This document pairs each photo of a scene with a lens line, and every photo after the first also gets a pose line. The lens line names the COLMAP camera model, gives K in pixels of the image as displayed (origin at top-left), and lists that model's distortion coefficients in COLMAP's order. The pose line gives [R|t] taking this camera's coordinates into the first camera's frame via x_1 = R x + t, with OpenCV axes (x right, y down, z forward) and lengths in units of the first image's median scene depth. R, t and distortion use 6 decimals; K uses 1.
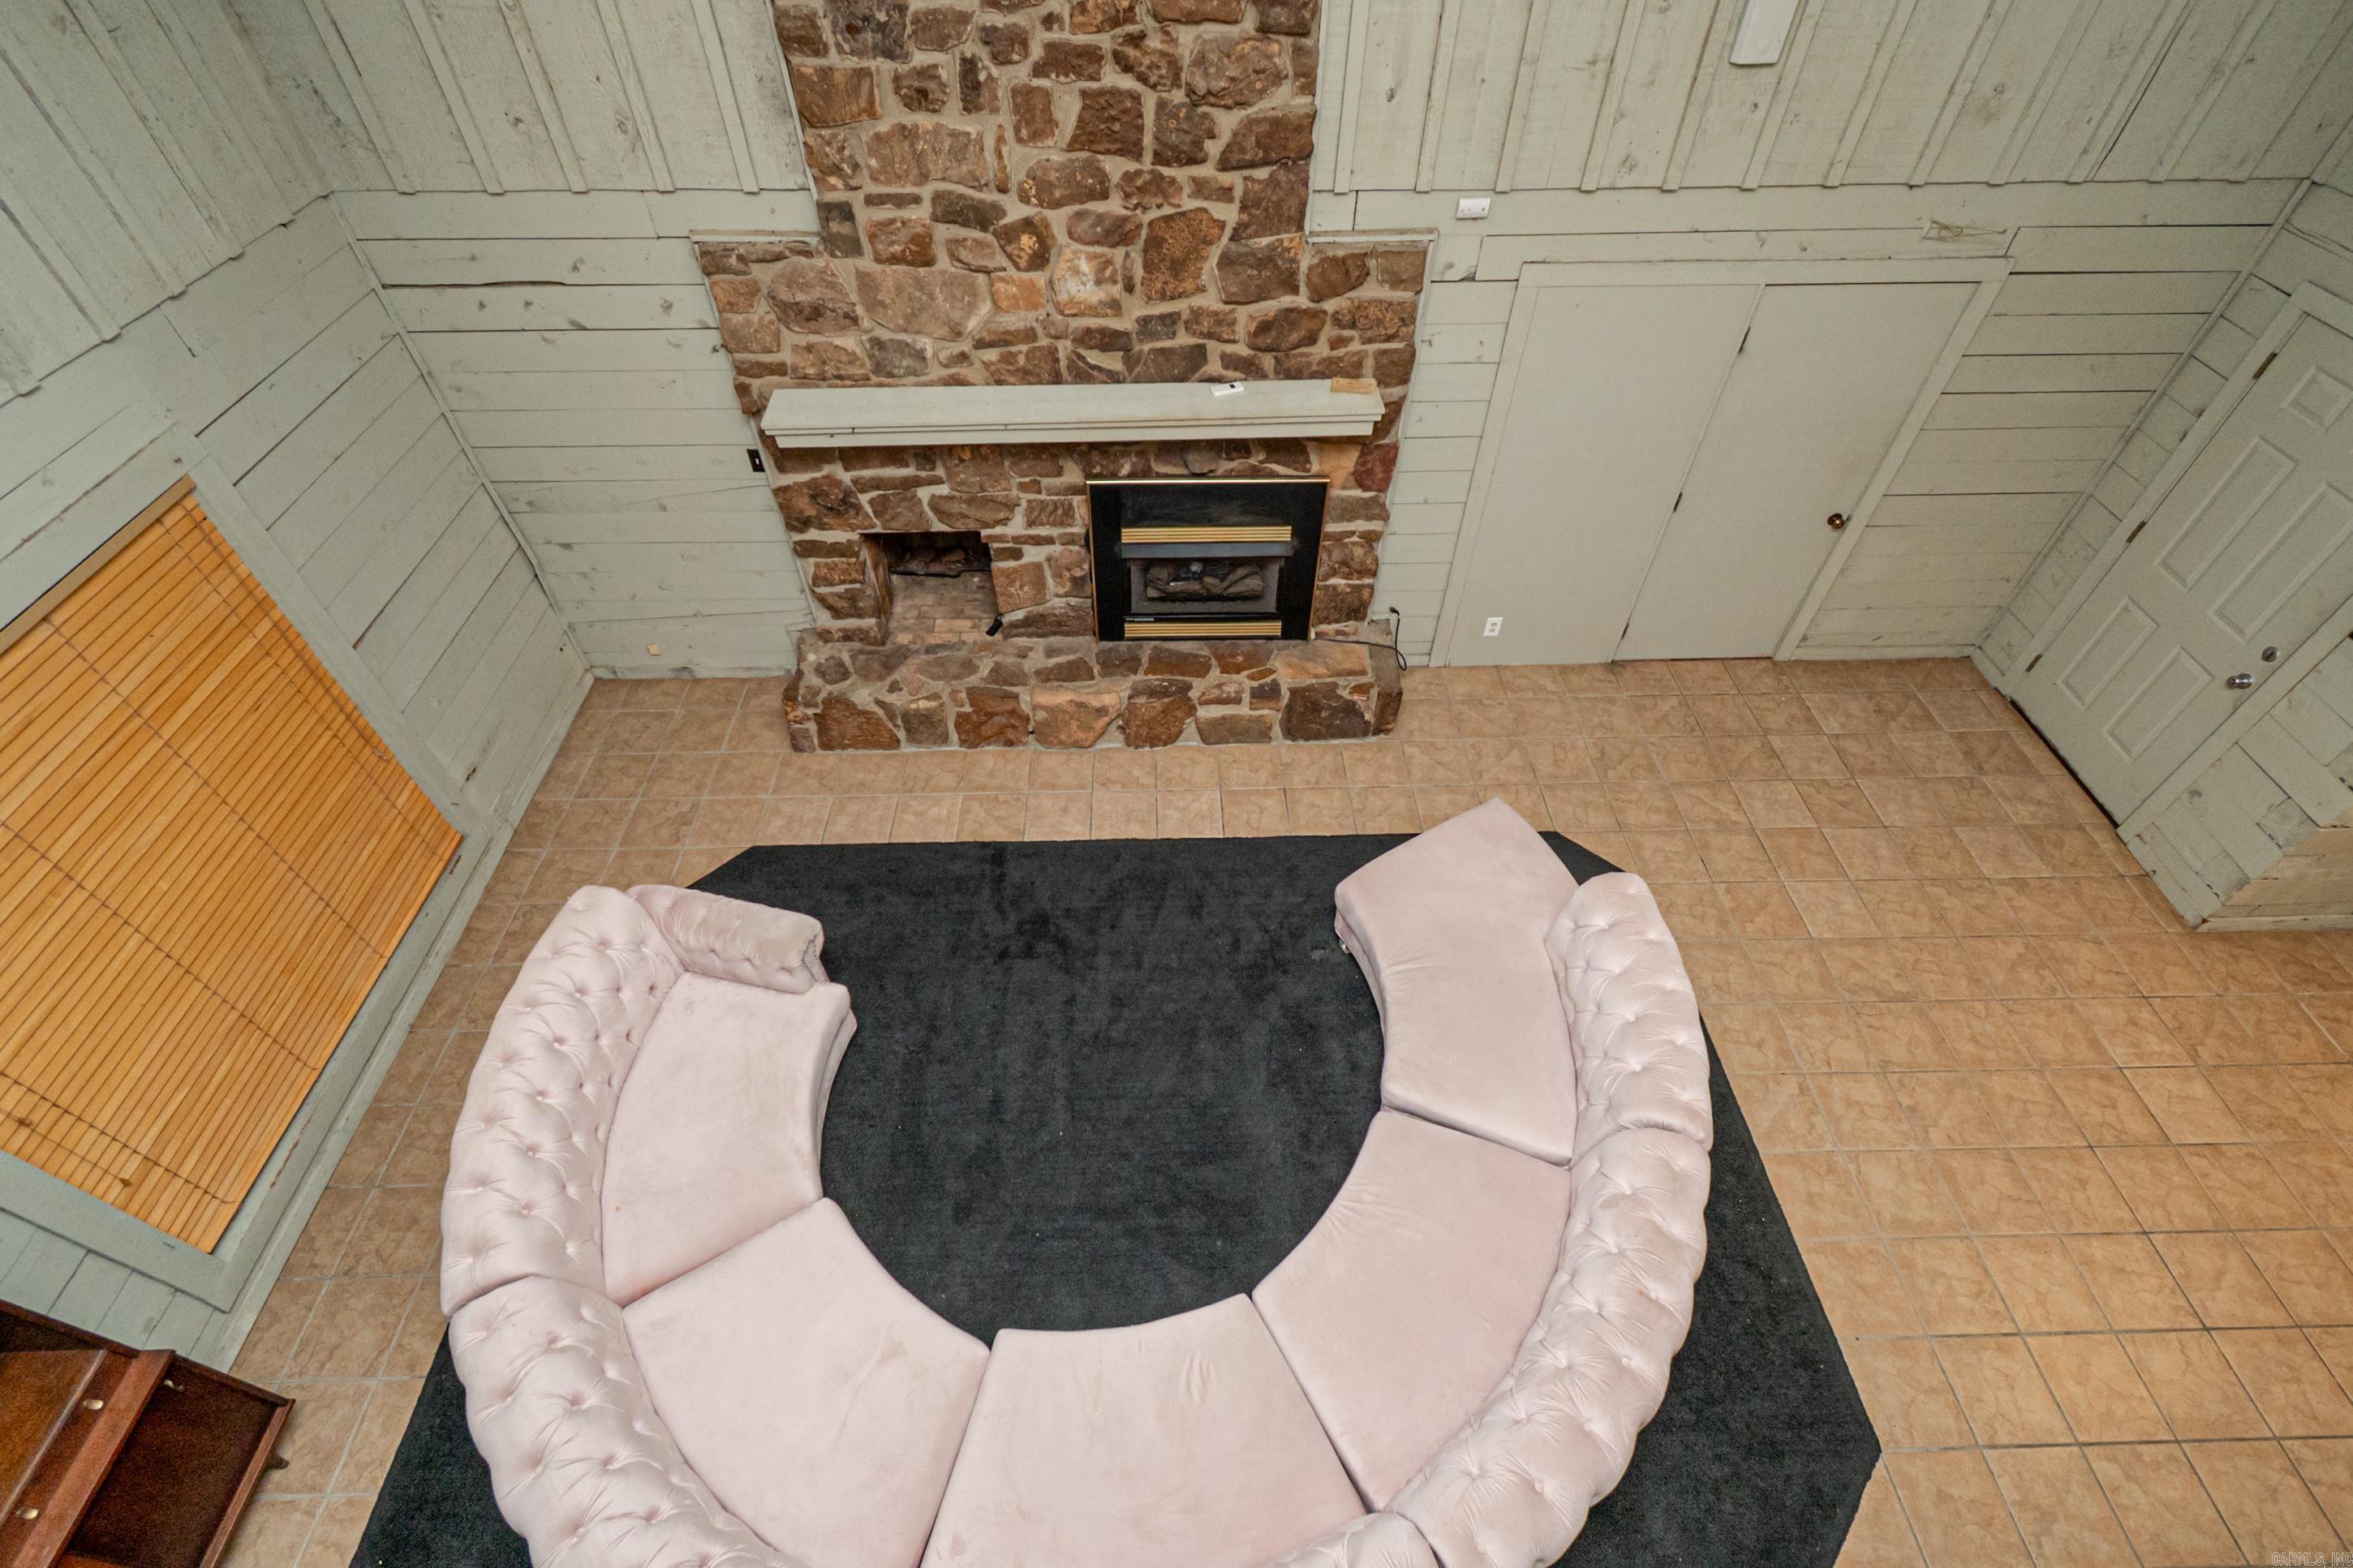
lens RADIAL K [[1042.6, 0, 1176.5], [0, 1042.6, 784.0], [0, 0, 1]] dist [0.000047, -0.000873]
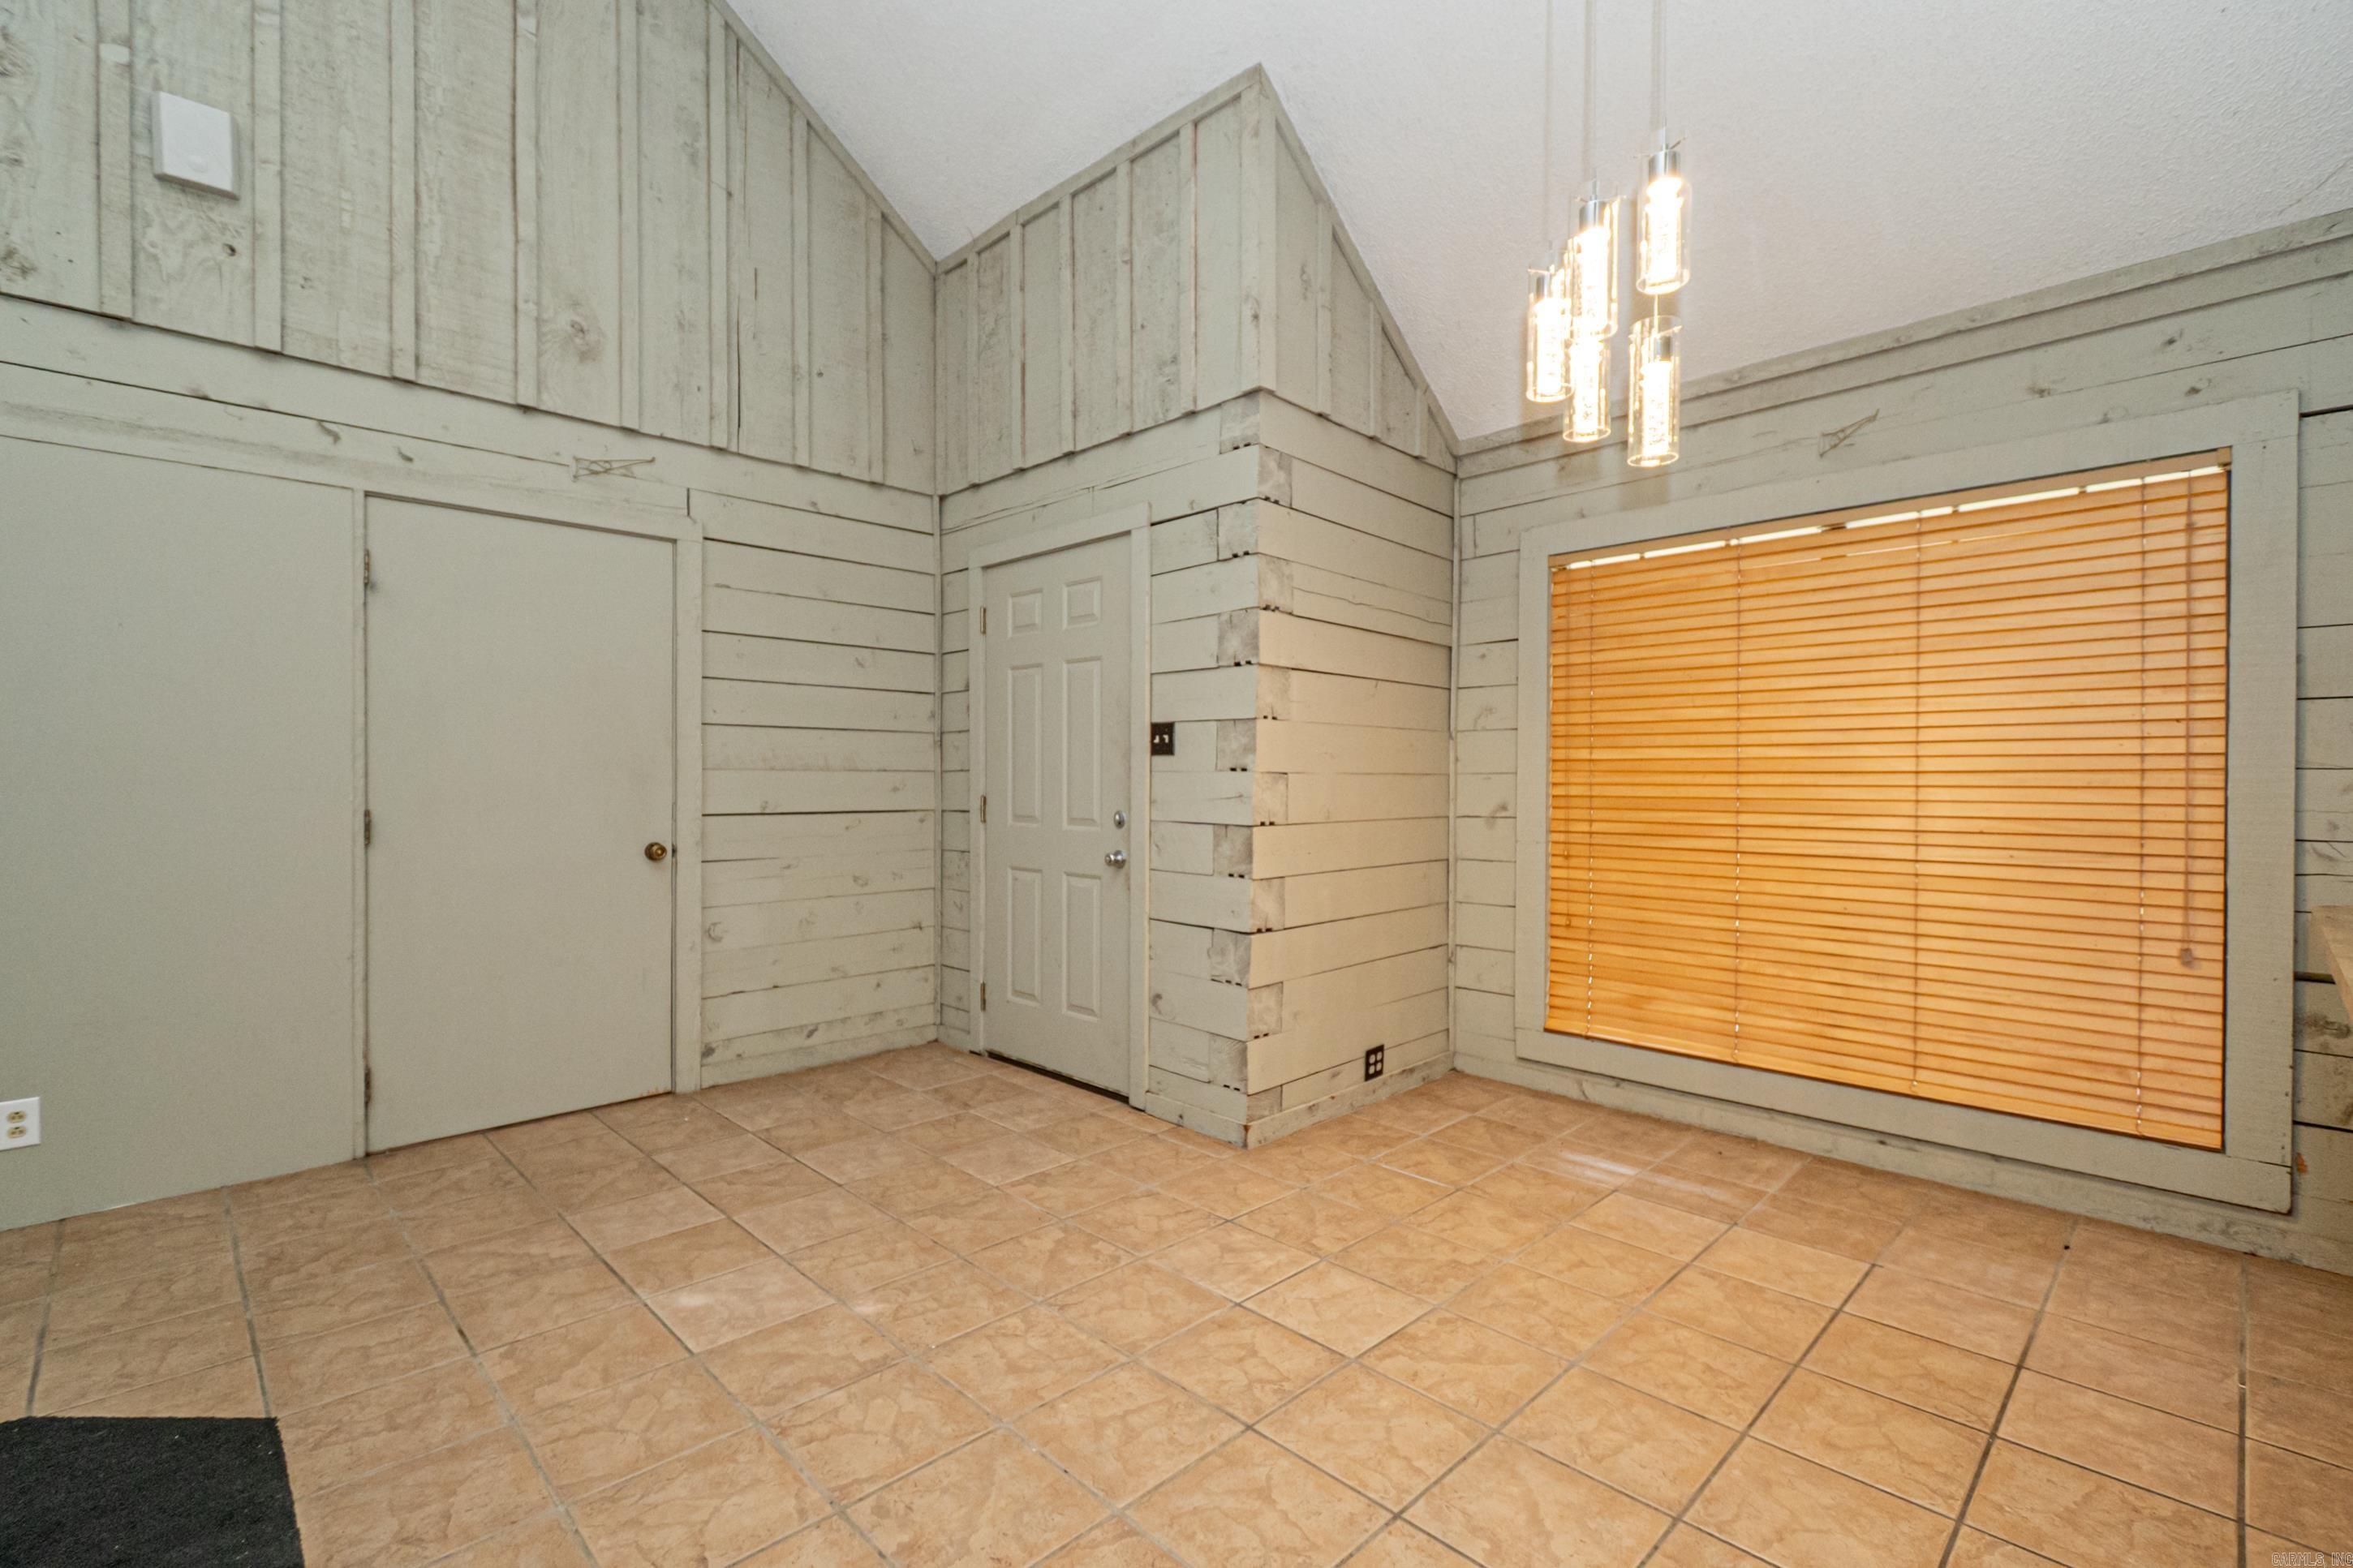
lens RADIAL K [[1046.1, 0, 1176.5], [0, 1046.1, 784.0], [0, 0, 1]] dist [0.002358, -0.000232]
pose [[0.729704, -0.002229, 0.683759, 0.484330], [0.497712, 0.687410, -0.528914, 0.355228], [-0.468844, 0.726266, 0.502716, 0.515700]]
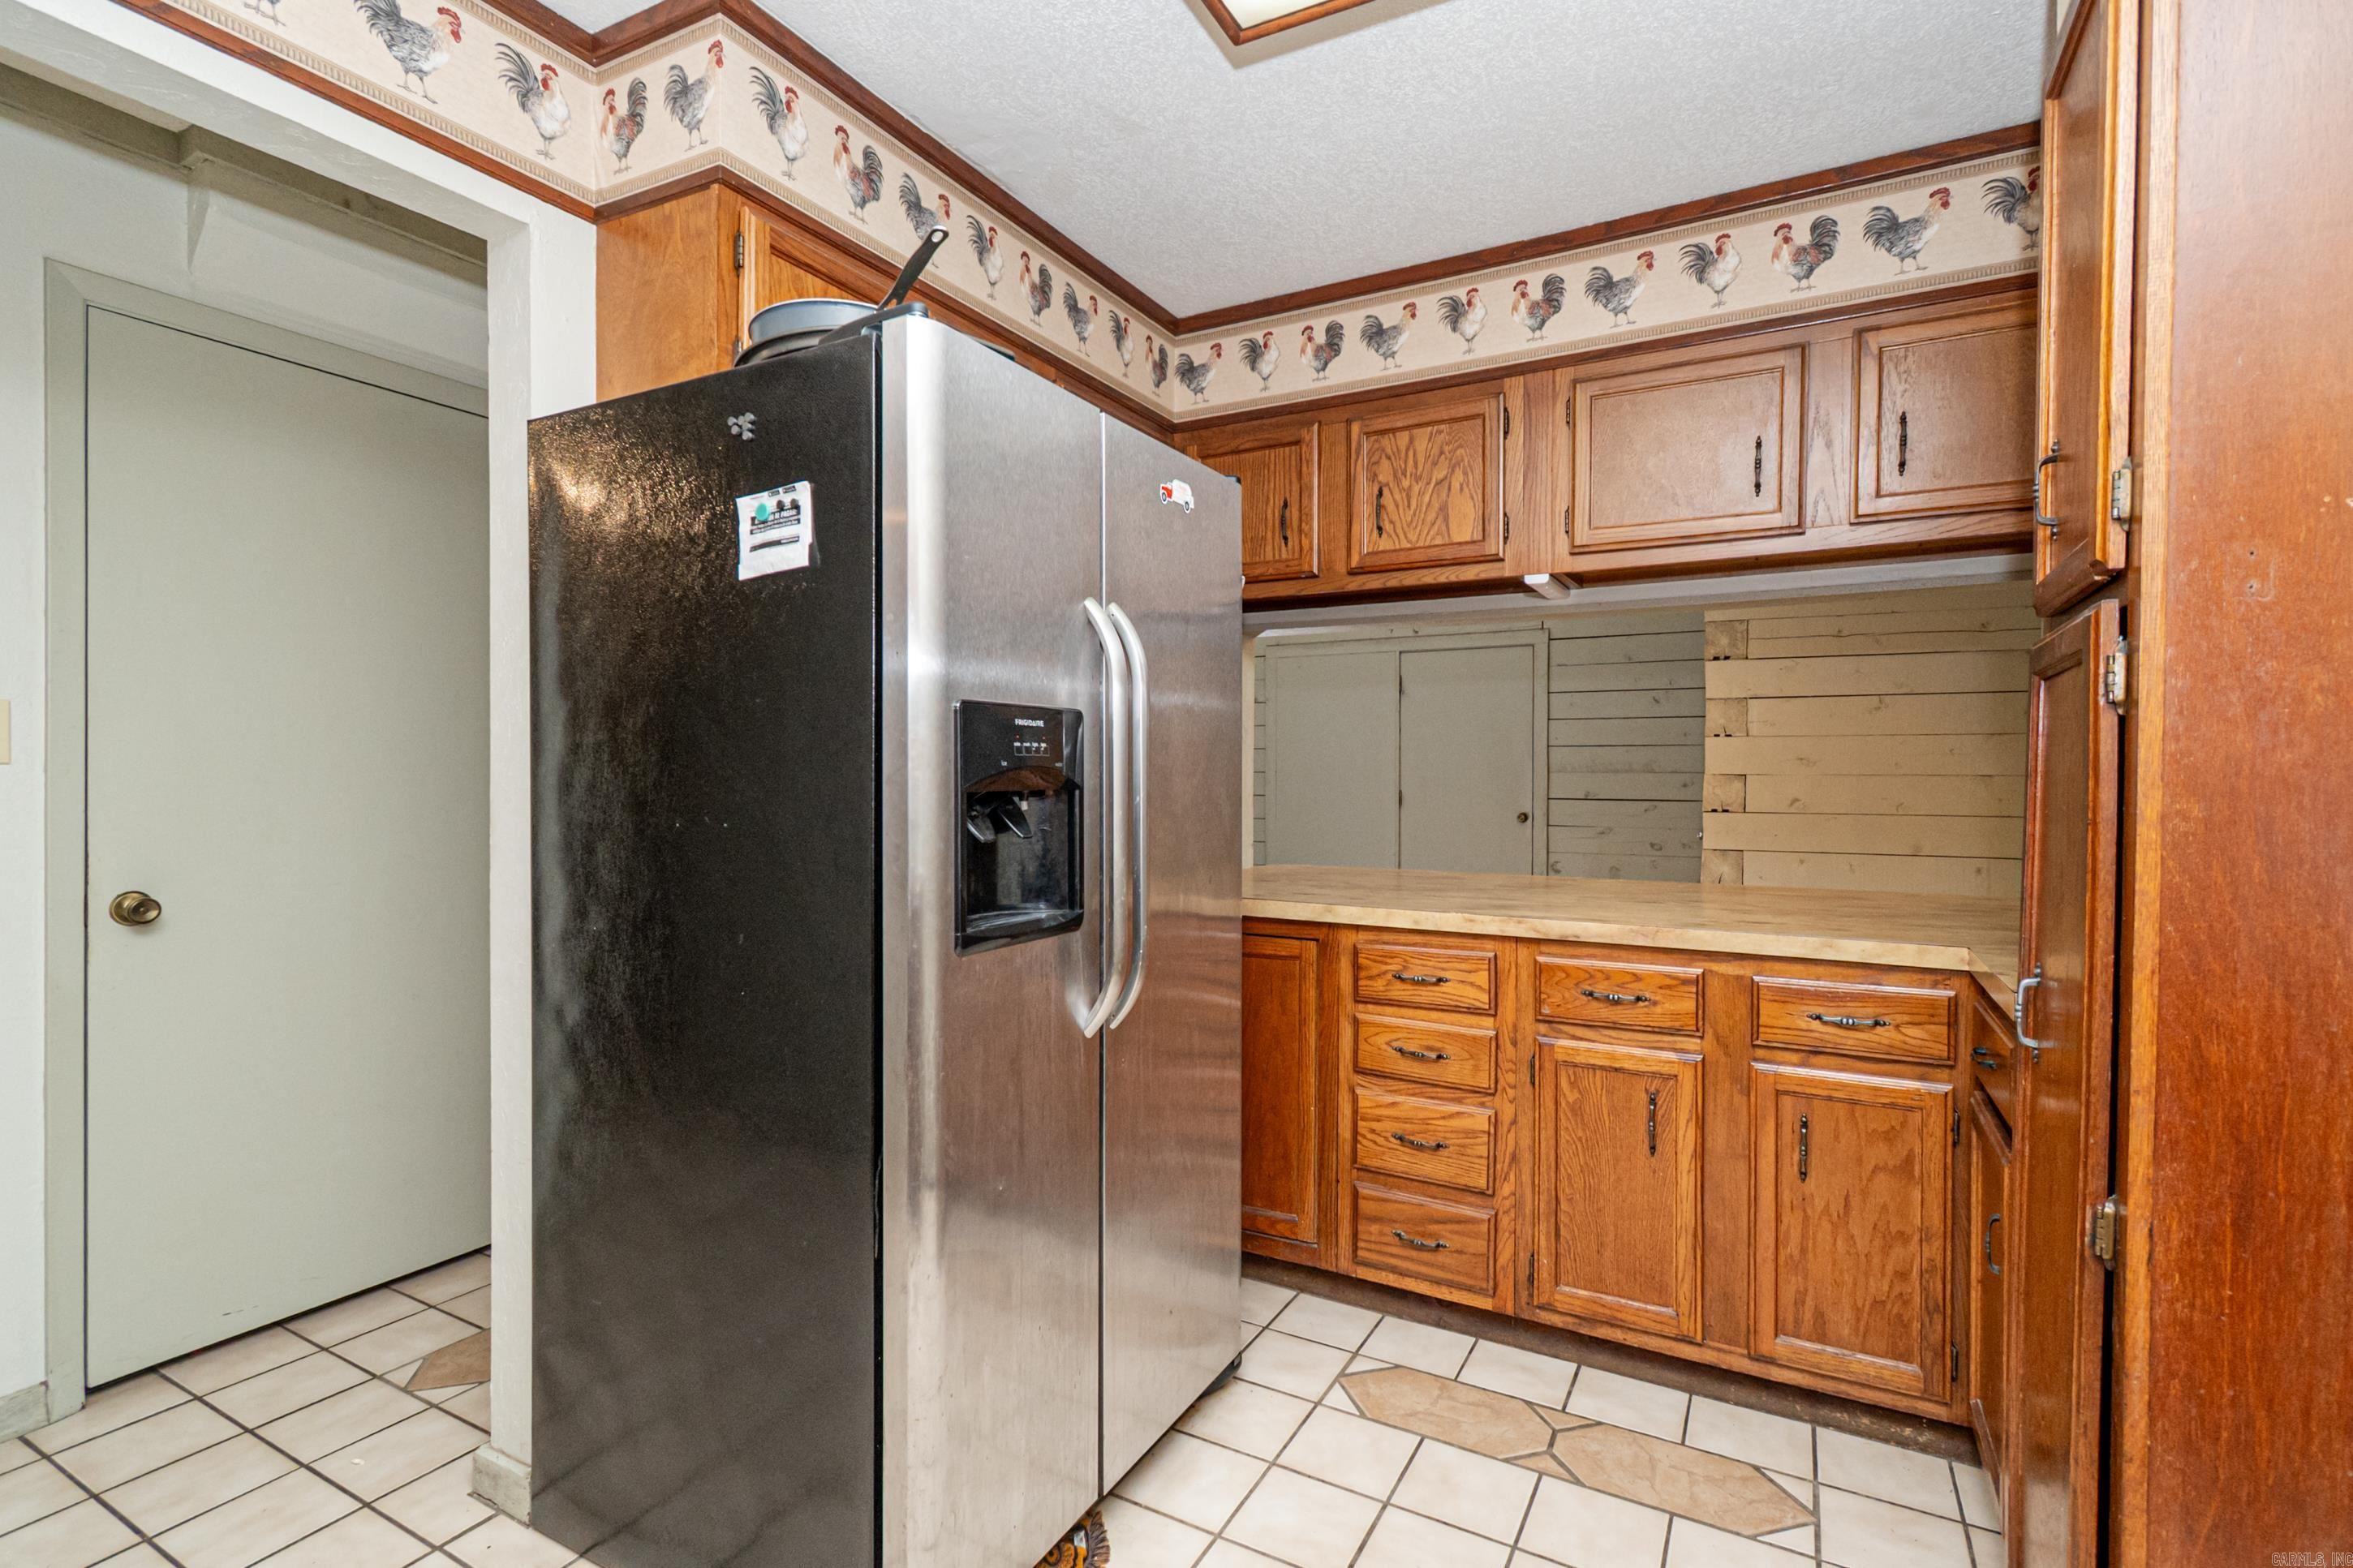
lens RADIAL K [[1042.2, 0, 1176.5], [0, 1042.2, 784.0], [0, 0, 1]] dist [0.002997, -0.000759]
pose [[0.870032, 0.011153, -0.492869, 1.113574], [-0.364476, 0.687744, -0.627825, 0.884024], [0.331966, 0.725867, 0.602425, 0.018504]]
